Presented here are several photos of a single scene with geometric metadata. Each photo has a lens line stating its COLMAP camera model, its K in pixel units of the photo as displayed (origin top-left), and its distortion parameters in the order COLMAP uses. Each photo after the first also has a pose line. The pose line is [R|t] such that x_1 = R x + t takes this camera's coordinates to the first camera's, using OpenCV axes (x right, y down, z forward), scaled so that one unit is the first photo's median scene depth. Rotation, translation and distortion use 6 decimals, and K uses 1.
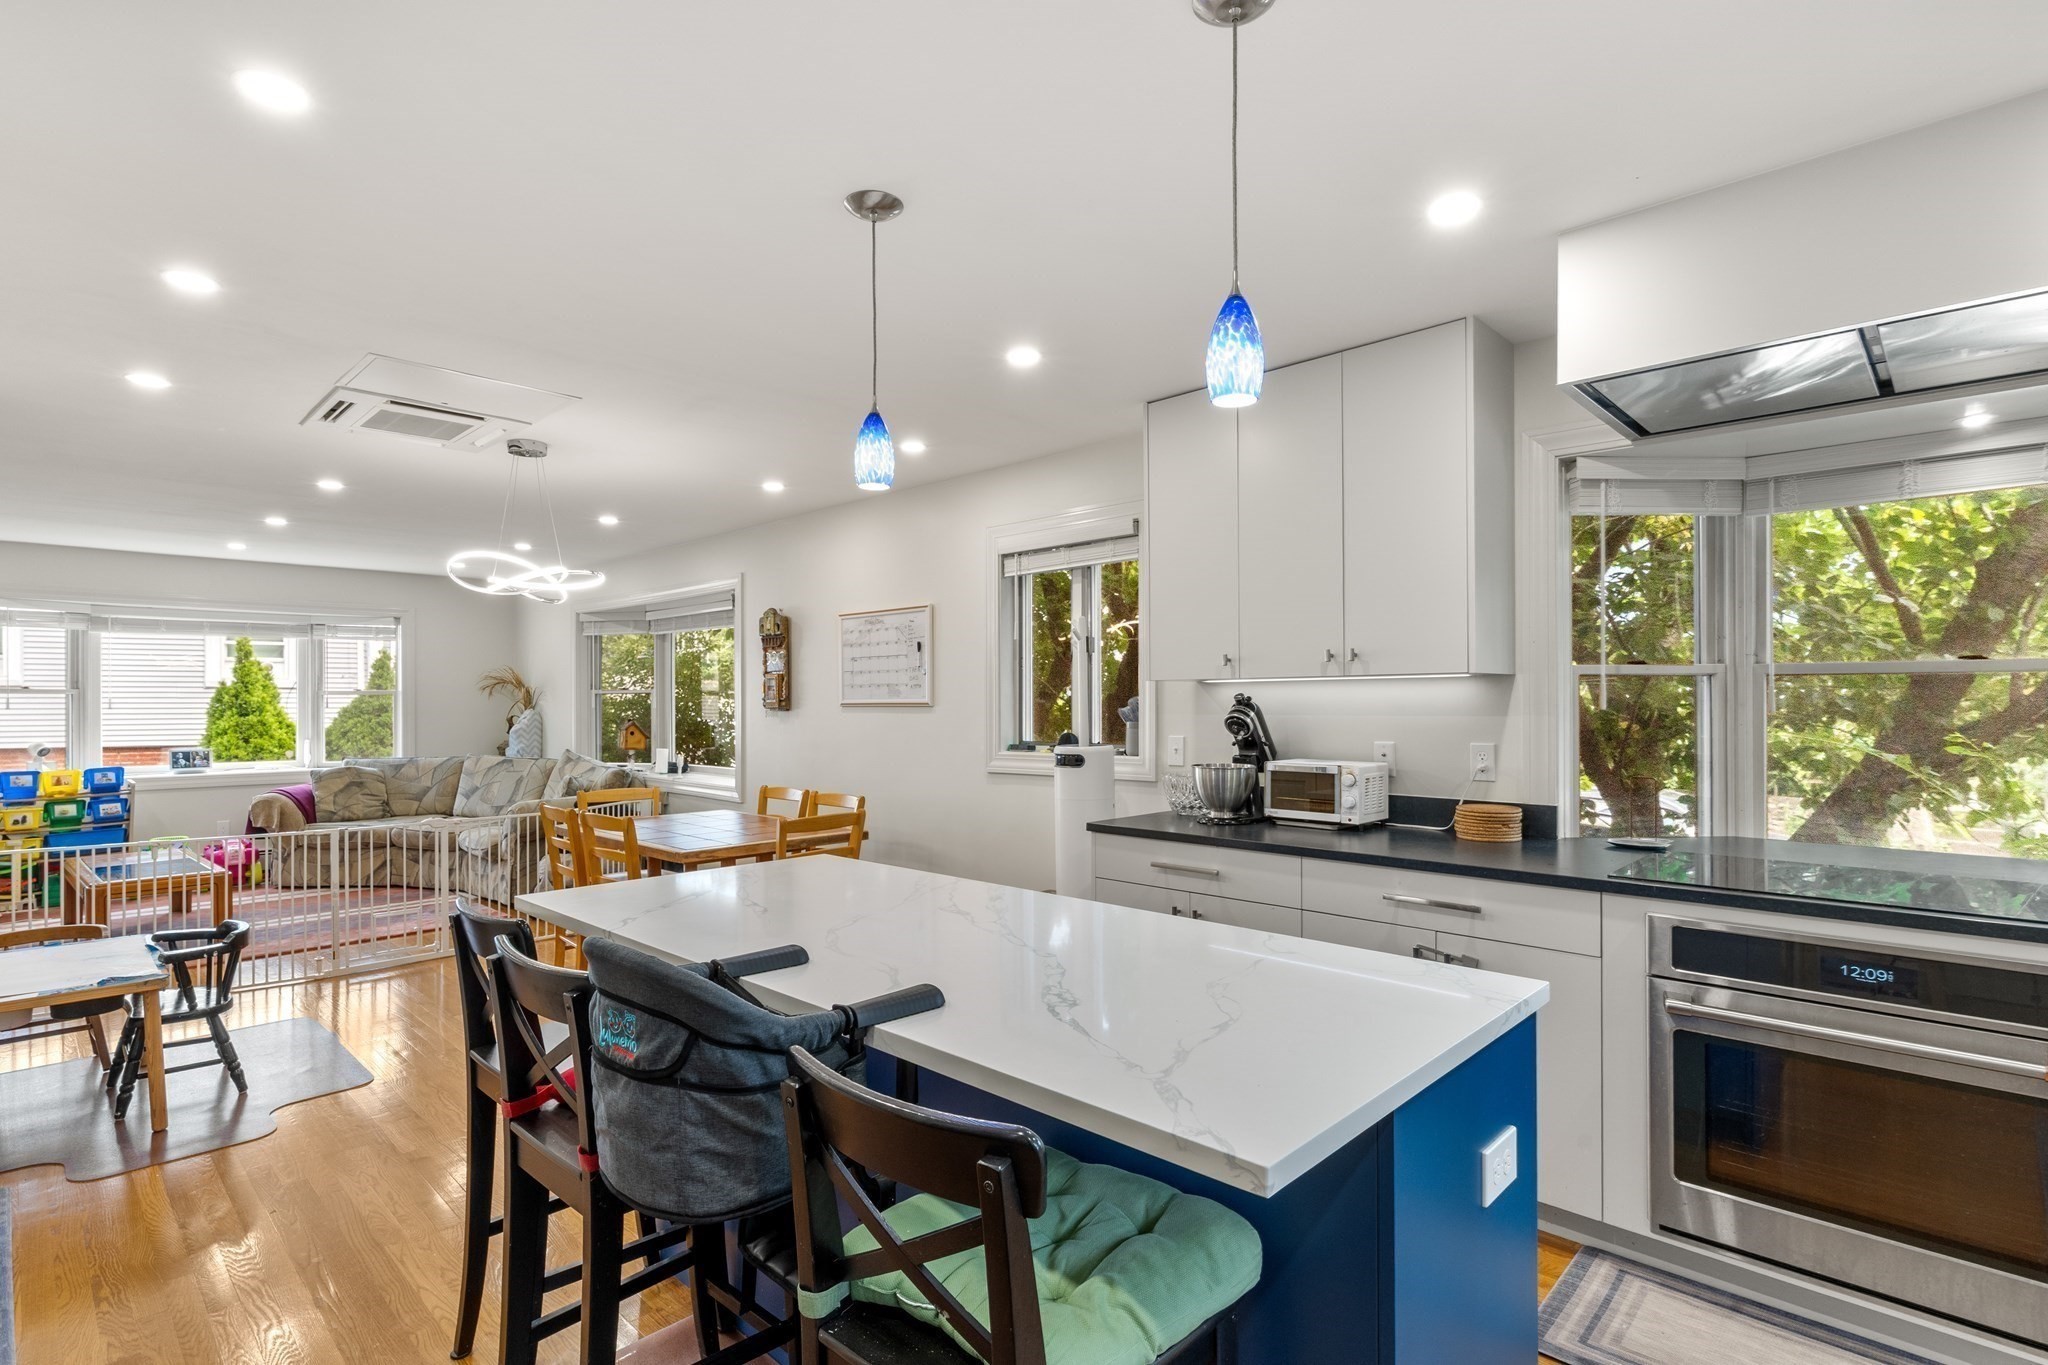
lens RADIAL K [[999.3, 0, 1023.9], [0, 999.3, 693.9], [0, 0, 1]] dist [0.006534, -0.000467]
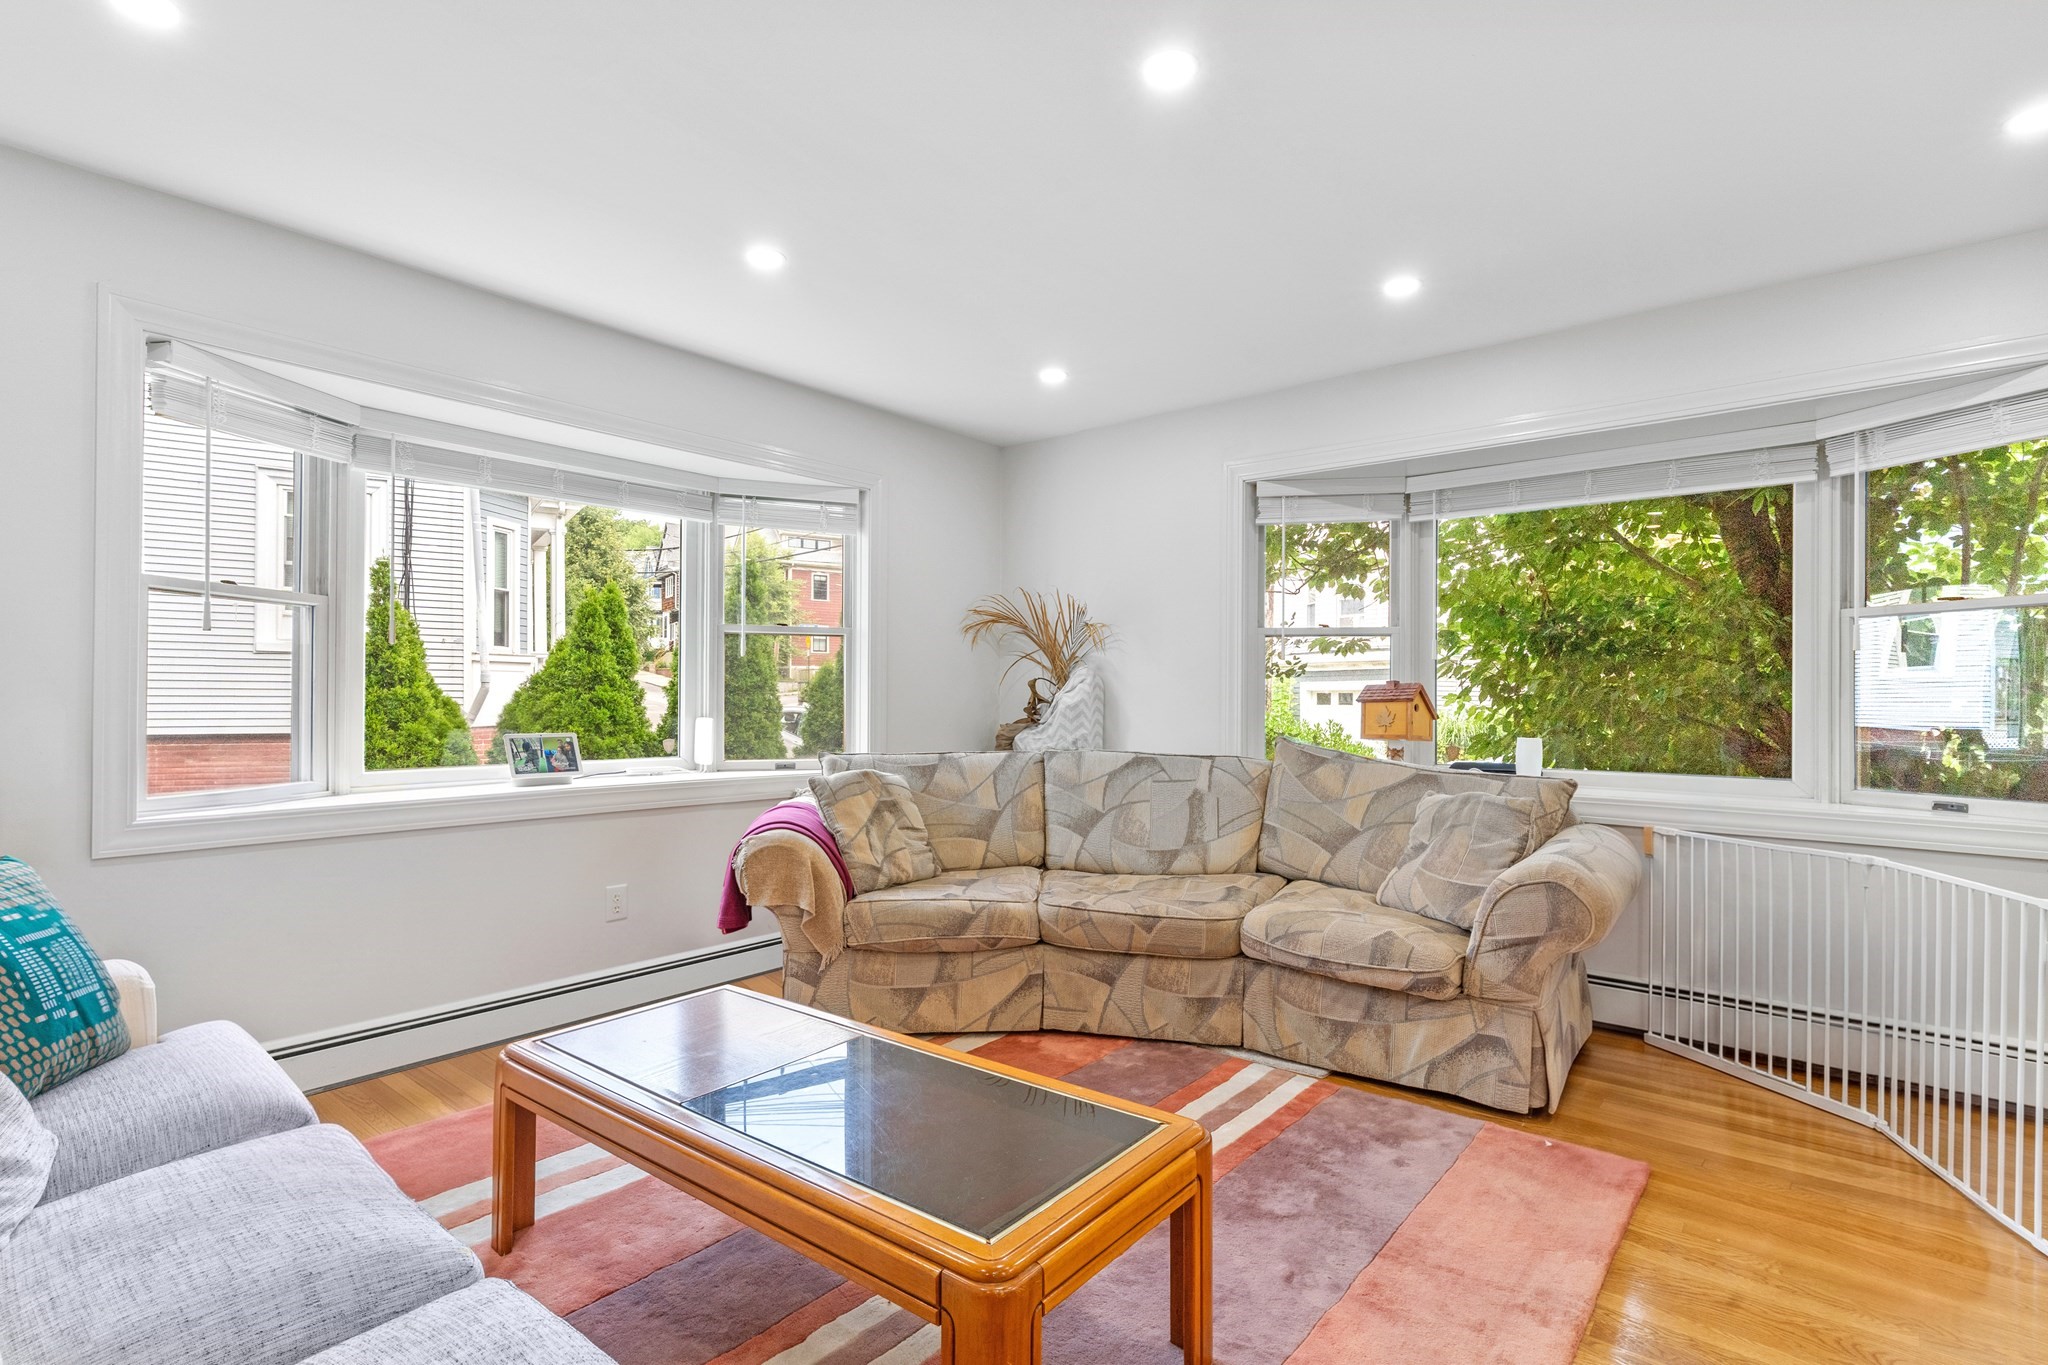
lens RADIAL K [[999.3, 0, 1022.2], [0, 999.3, 693.8], [0, 0, 1]] dist [0.006534, -0.000467]
pose [[0.996737, 0.006607, 0.080447, -0.621915], [-0.006793, 0.999975, 0.002040, 0.032729], [-0.080431, -0.002579, 0.996757, 0.497730]]
